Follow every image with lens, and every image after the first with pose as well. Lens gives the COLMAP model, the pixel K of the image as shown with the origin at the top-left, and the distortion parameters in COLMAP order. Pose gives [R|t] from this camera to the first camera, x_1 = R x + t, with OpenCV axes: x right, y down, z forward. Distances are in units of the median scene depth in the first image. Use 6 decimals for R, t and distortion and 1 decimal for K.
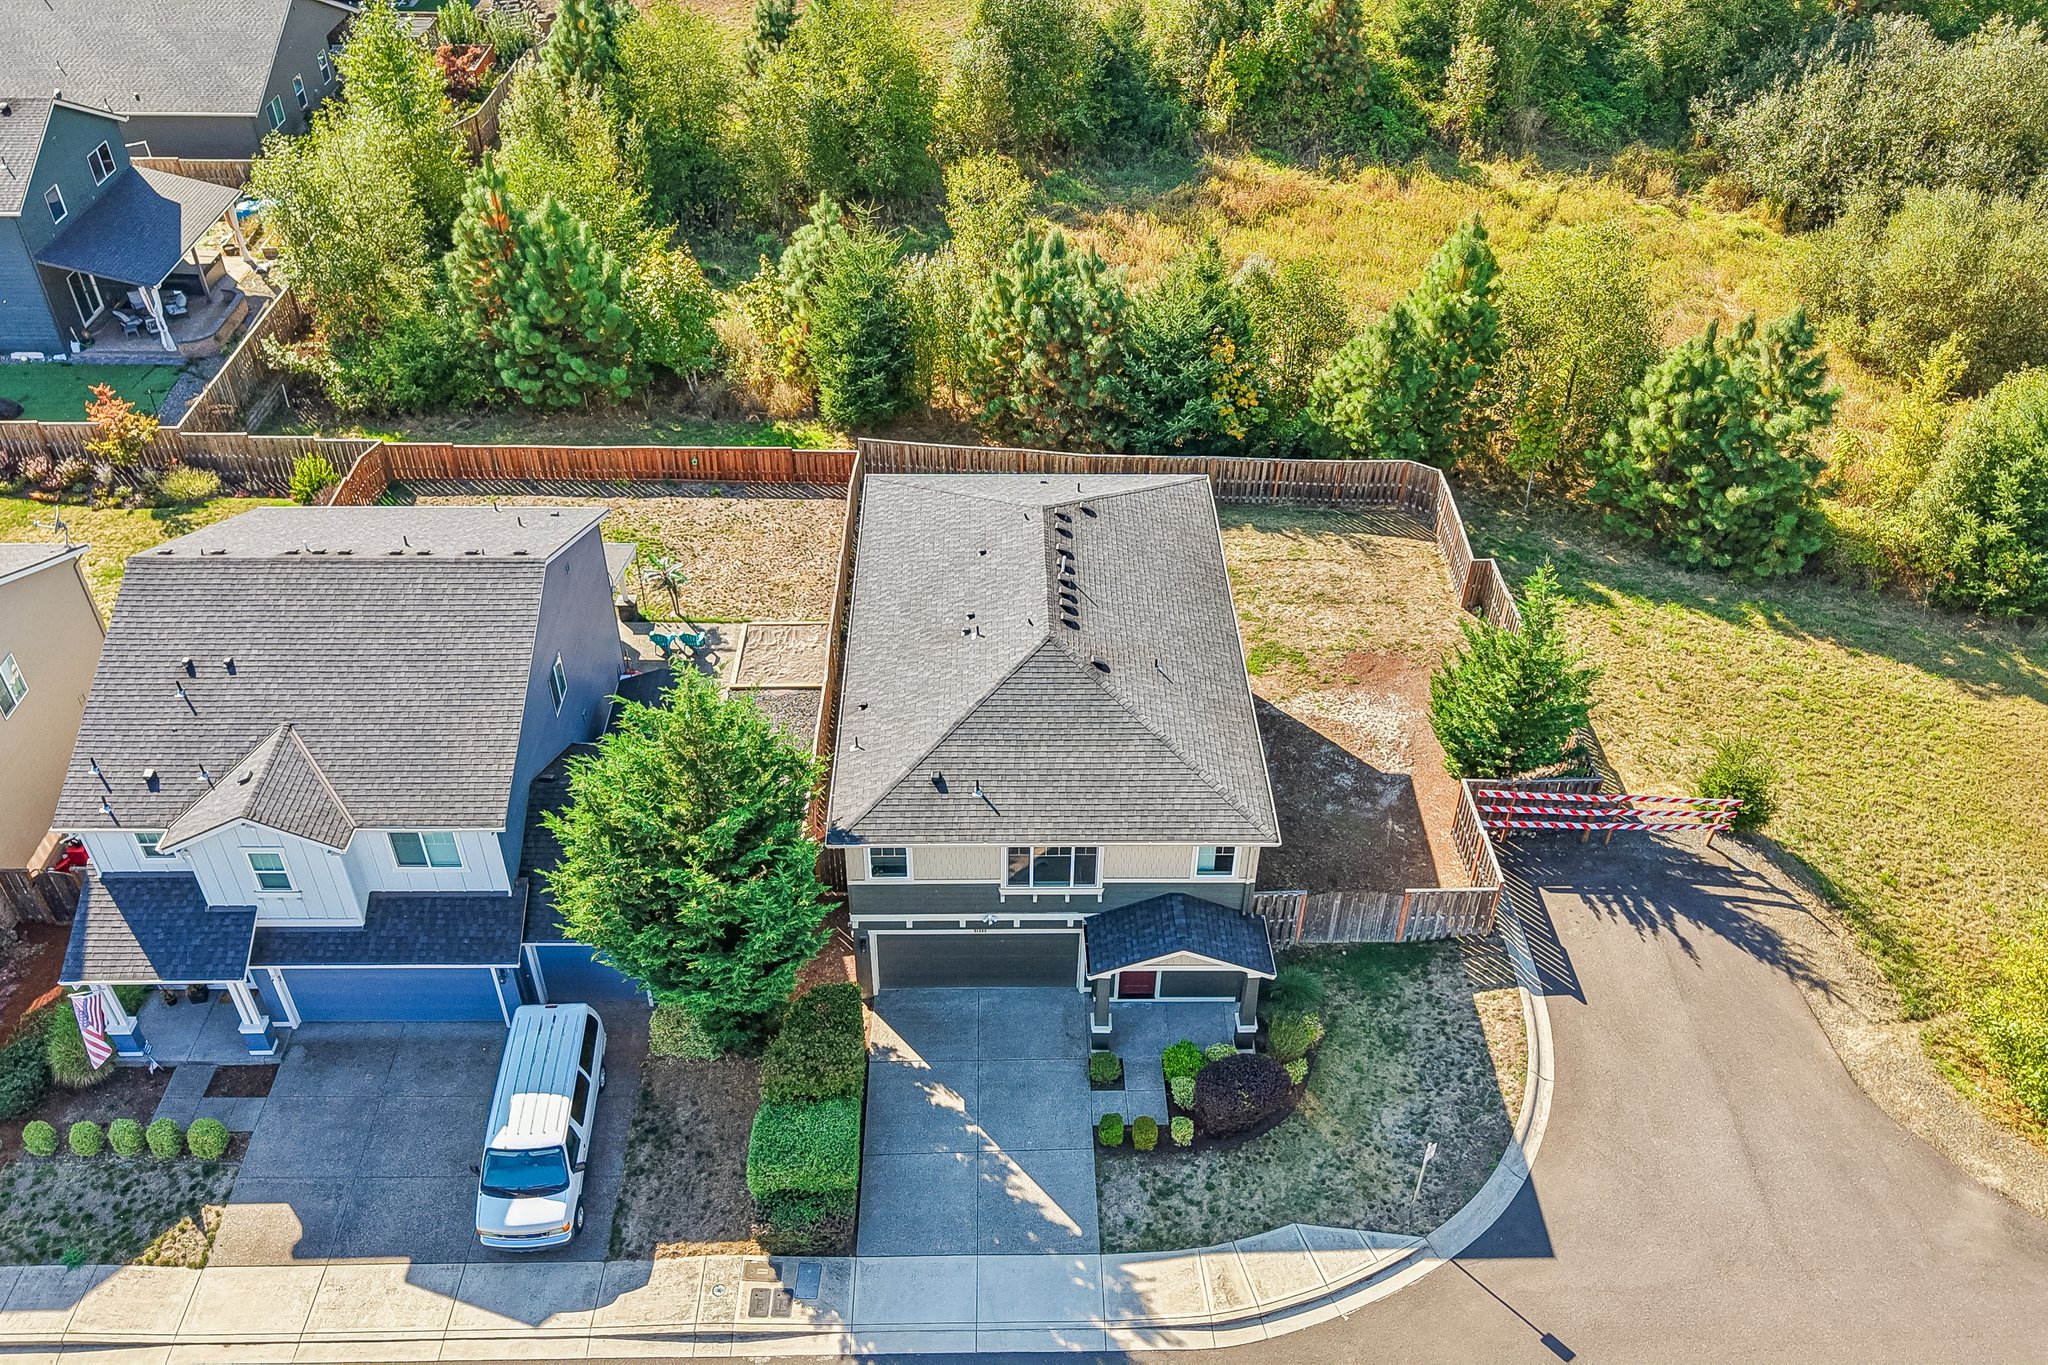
lens RADIAL K [[1615.7, 0, 1027.7], [0, 1615.7, 696.3], [0, 0, 1]] dist [0.030678, -0.045538]
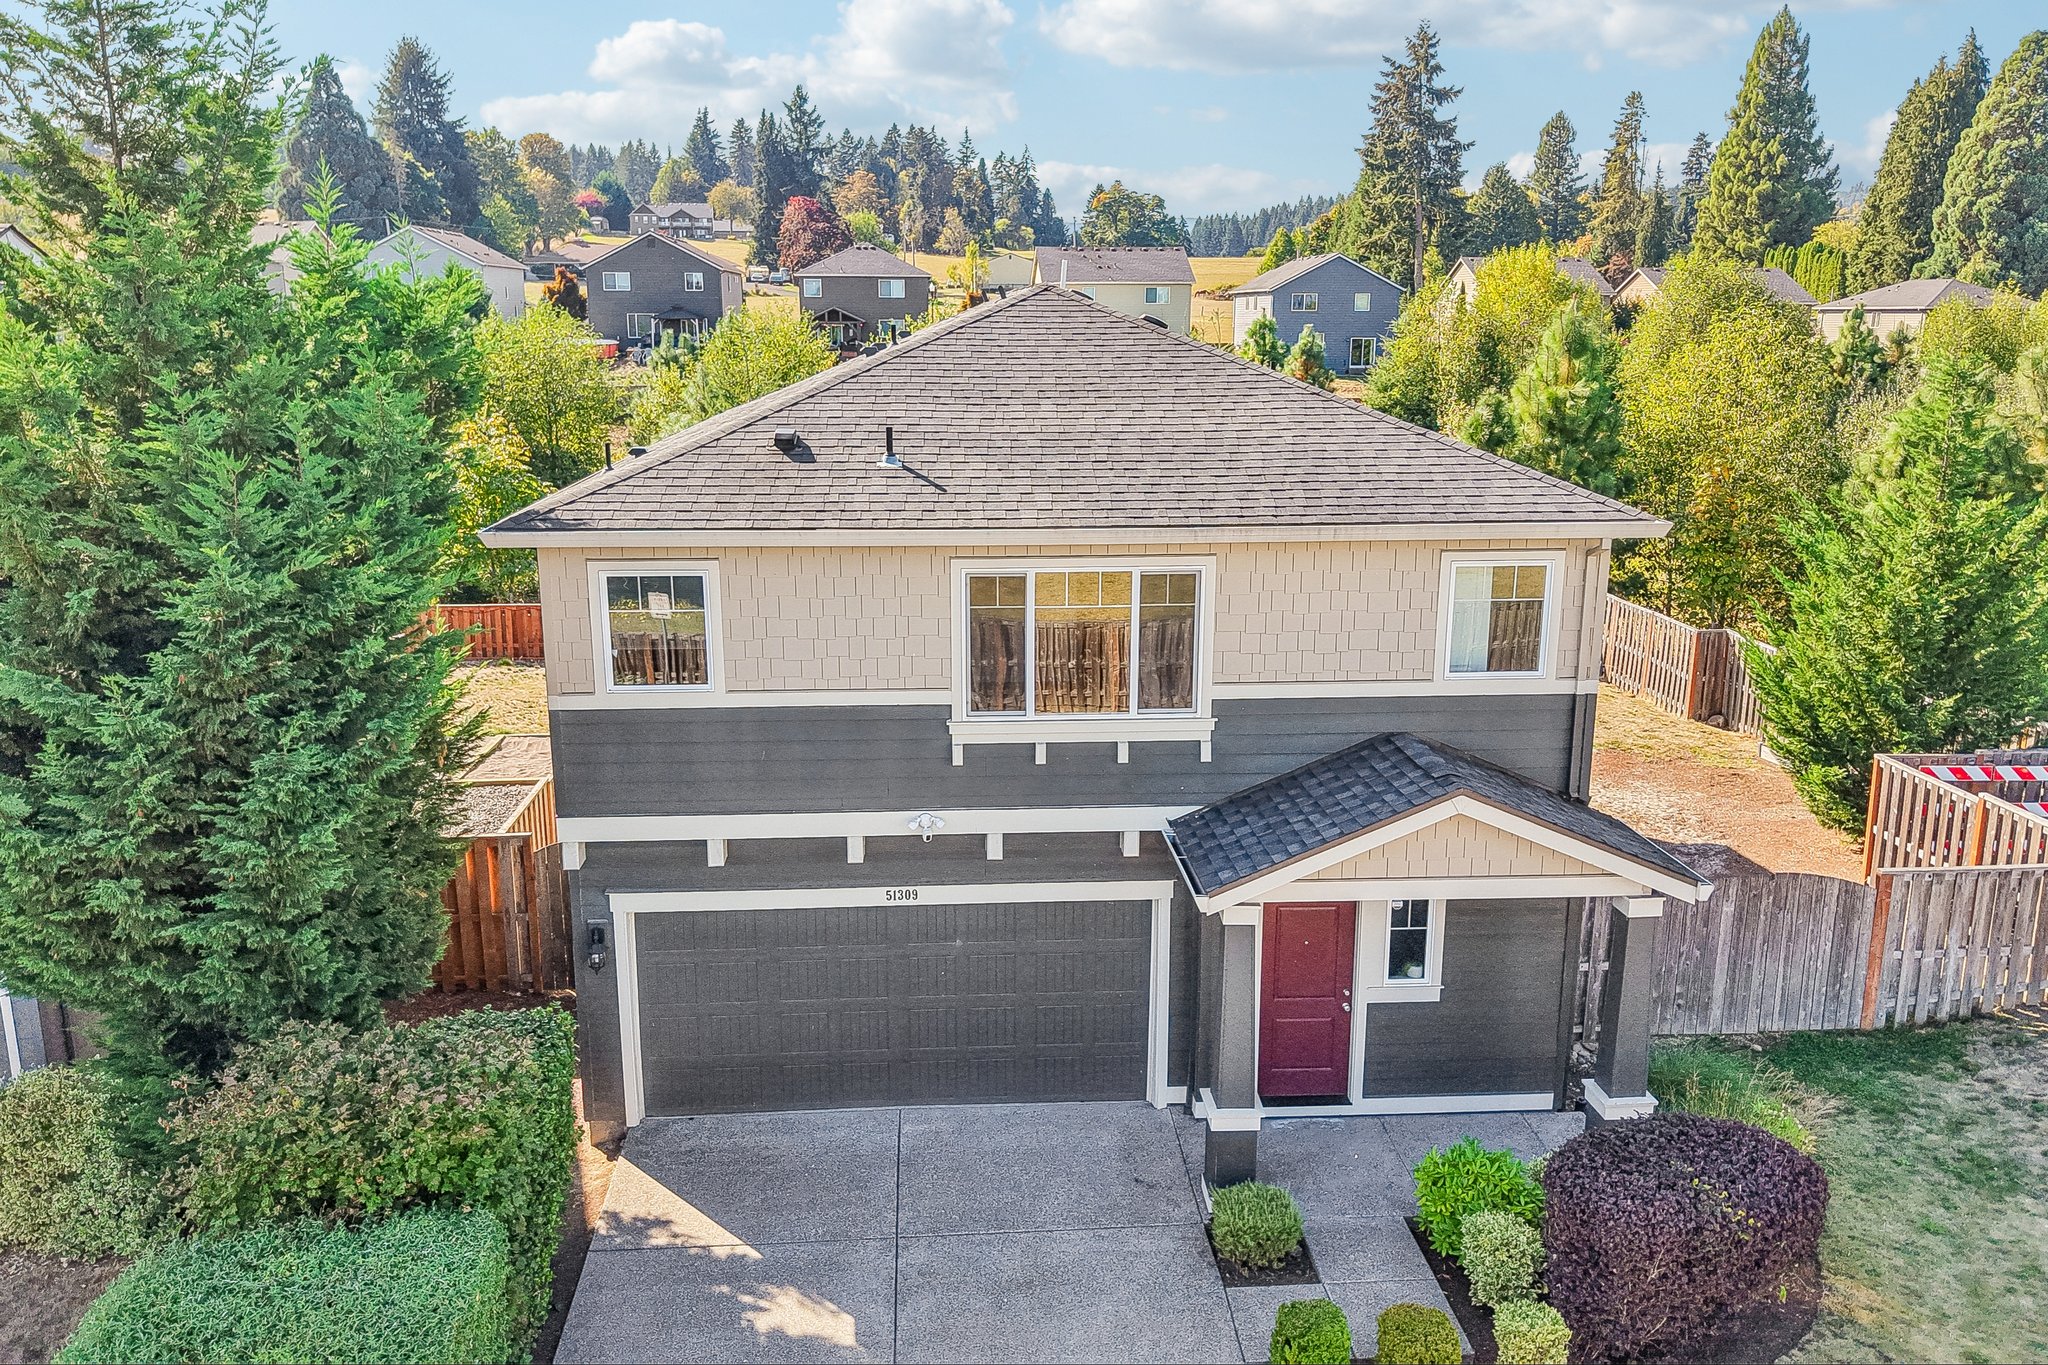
lens RADIAL K [[1615.7, 0, 1024.0], [0, 1615.7, 702.3], [0, 0, 1]] dist [0.030678, -0.045538]
pose [[0.998941, -0.022999, 0.039850, -0.013380], [0.037811, 0.903848, -0.426179, 0.254388], [-0.026217, 0.427234, 0.903761, 0.582455]]
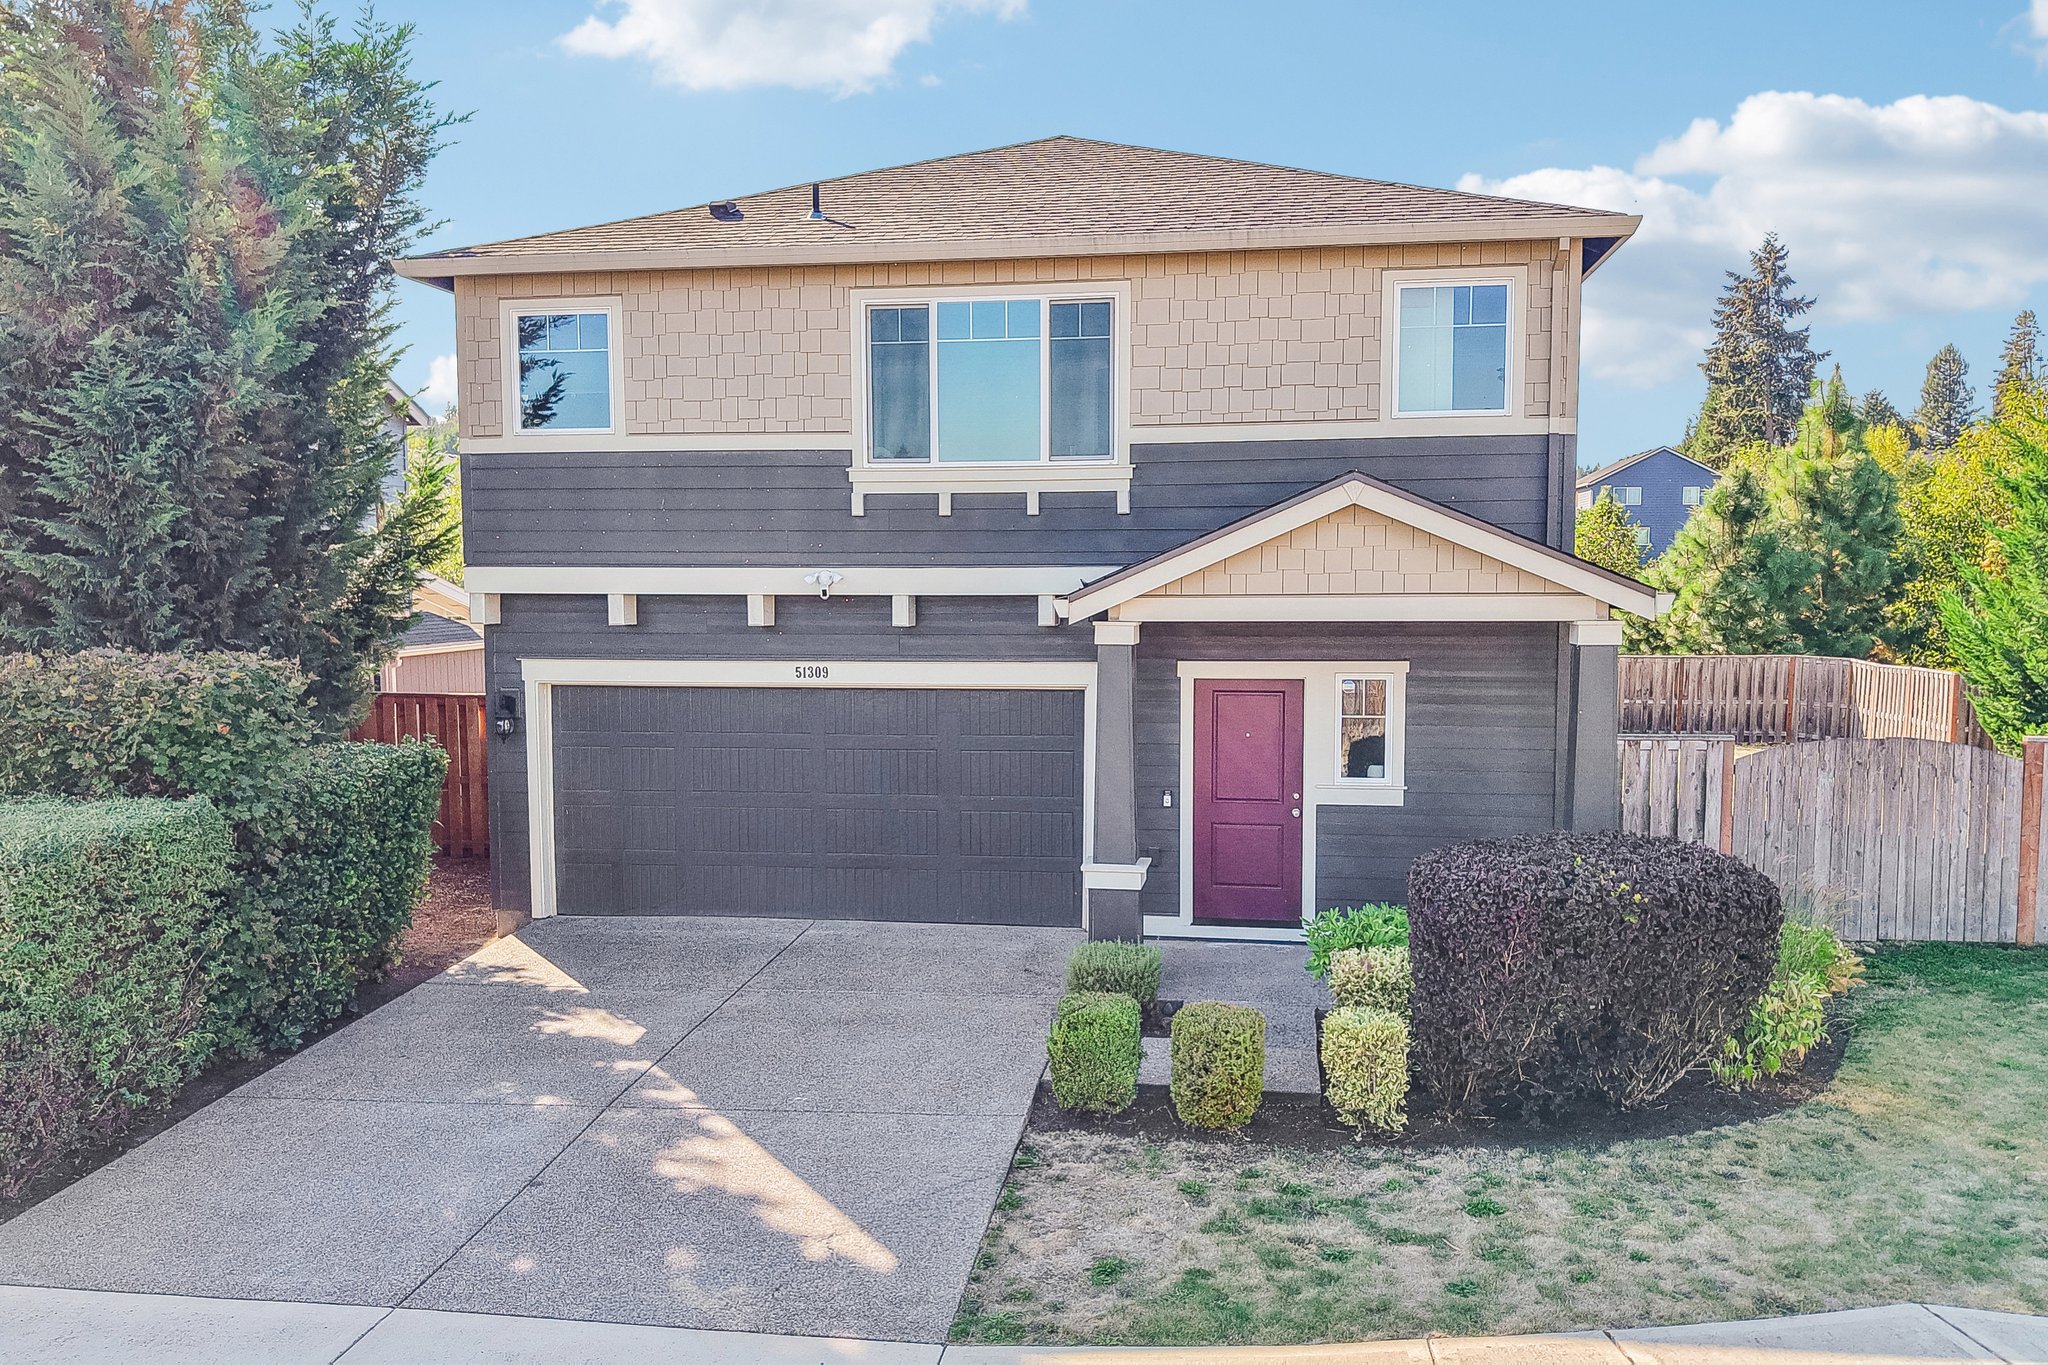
lens RADIAL K [[1615.7, 0, 1024.6], [0, 1615.7, 705.4], [0, 0, 1]] dist [0.030678, -0.045538]
pose [[0.985257, -0.004418, -0.171021, 0.076647], [-0.092338, 0.827819, -0.553344, 0.329598], [0.144019, 0.560978, 0.815207, 0.662991]]
